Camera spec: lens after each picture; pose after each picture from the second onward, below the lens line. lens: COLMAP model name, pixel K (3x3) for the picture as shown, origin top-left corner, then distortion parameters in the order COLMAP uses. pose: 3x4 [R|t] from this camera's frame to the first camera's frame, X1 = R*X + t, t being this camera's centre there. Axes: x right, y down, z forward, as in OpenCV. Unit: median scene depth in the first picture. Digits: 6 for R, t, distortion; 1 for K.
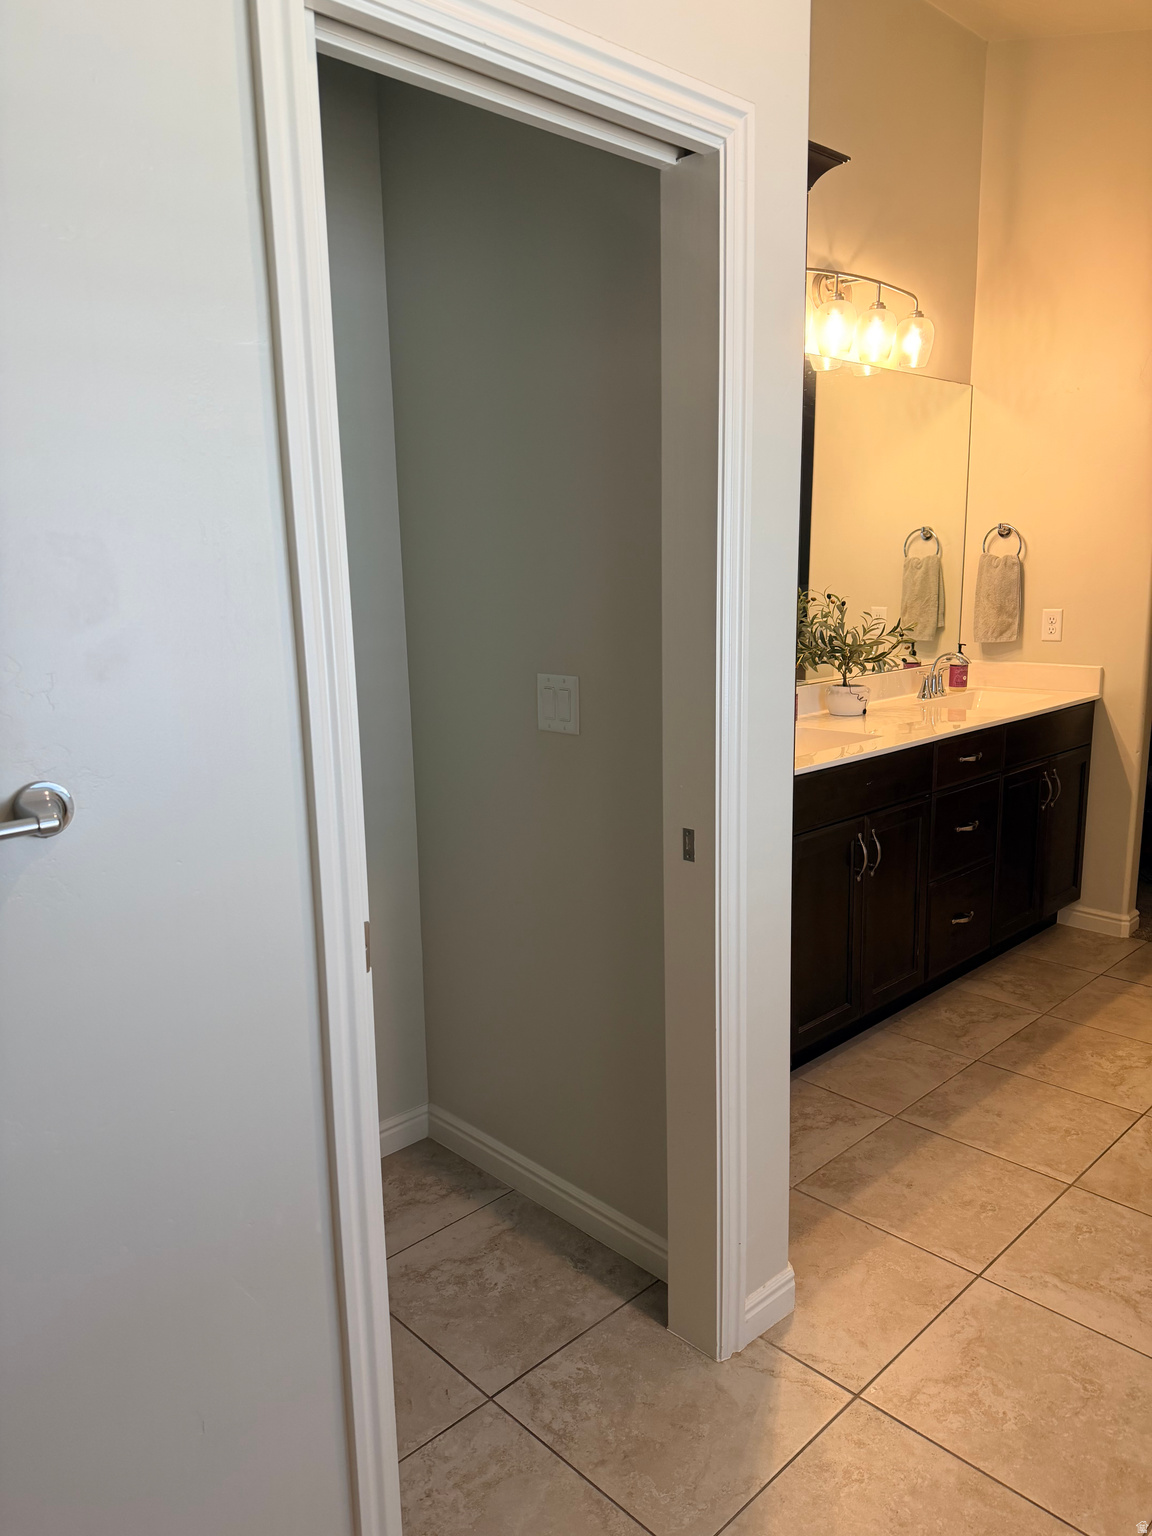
lens RADIAL K [[1088.9, 0, 565.7], [0, 1088.9, 774.2], [0, 0, 1]] dist [0.009610, -0.023190]
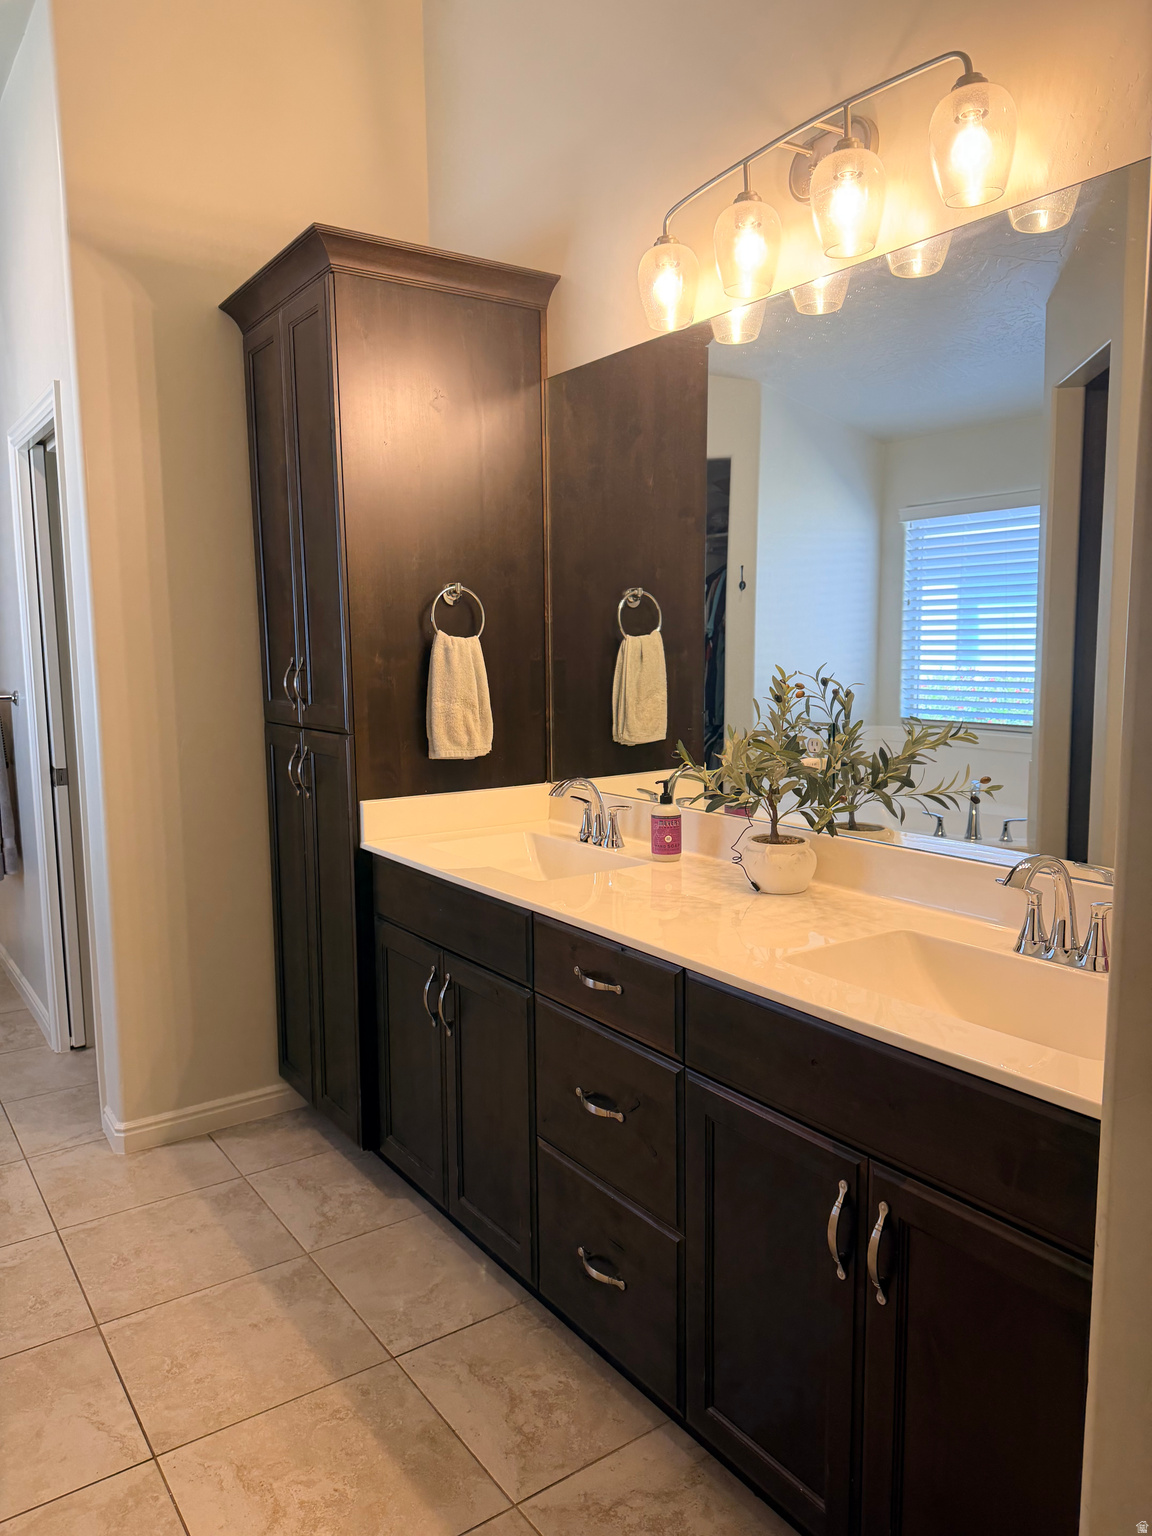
lens RADIAL K [[1088.9, 0, 575.1], [0, 1088.9, 777.0], [0, 0, 1]] dist [0.009610, -0.023190]
pose [[-0.146516, 0.147887, -0.978091, 0.826167], [-0.180469, 0.968172, 0.173421, -0.192387], [0.972607, 0.201924, -0.115164, 0.949289]]
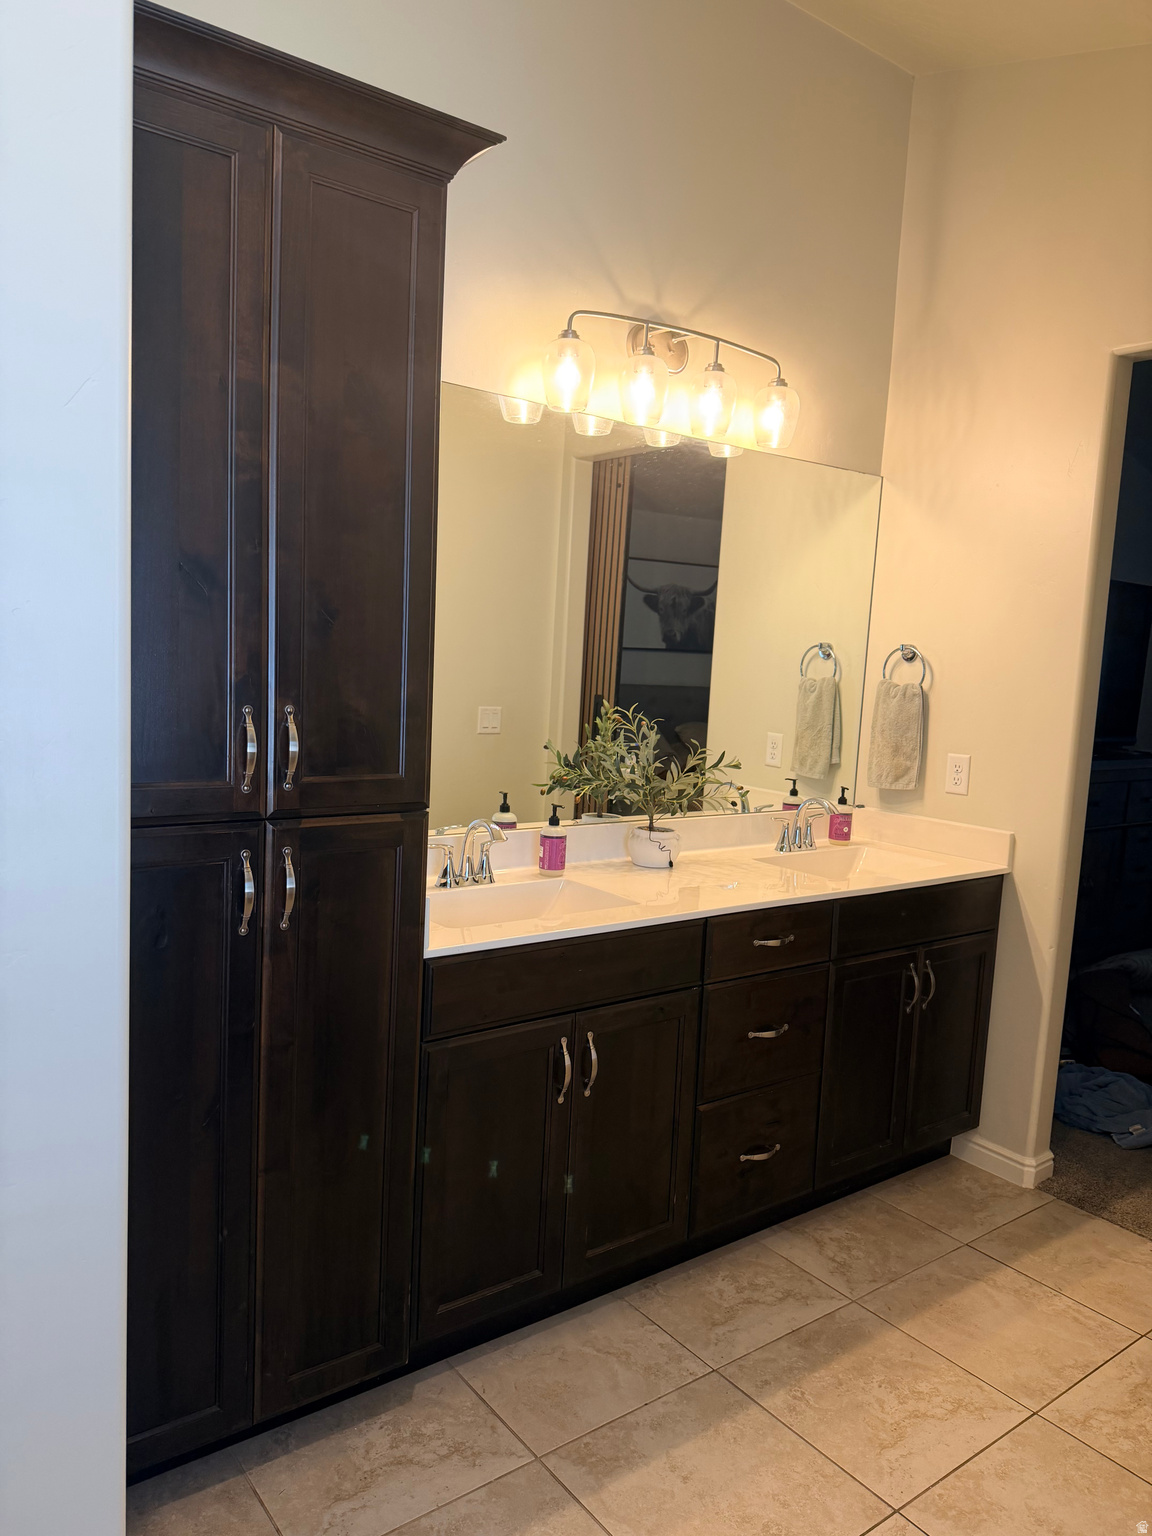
lens RADIAL K [[1088.9, 0, 574.8], [0, 1088.9, 764.2], [0, 0, 1]] dist [0.009610, -0.023190]
pose [[0.991451, 0.084754, -0.099208, 0.274953], [-0.093558, 0.991741, -0.087735, -0.053357], [0.090953, 0.096267, 0.991191, 0.204473]]
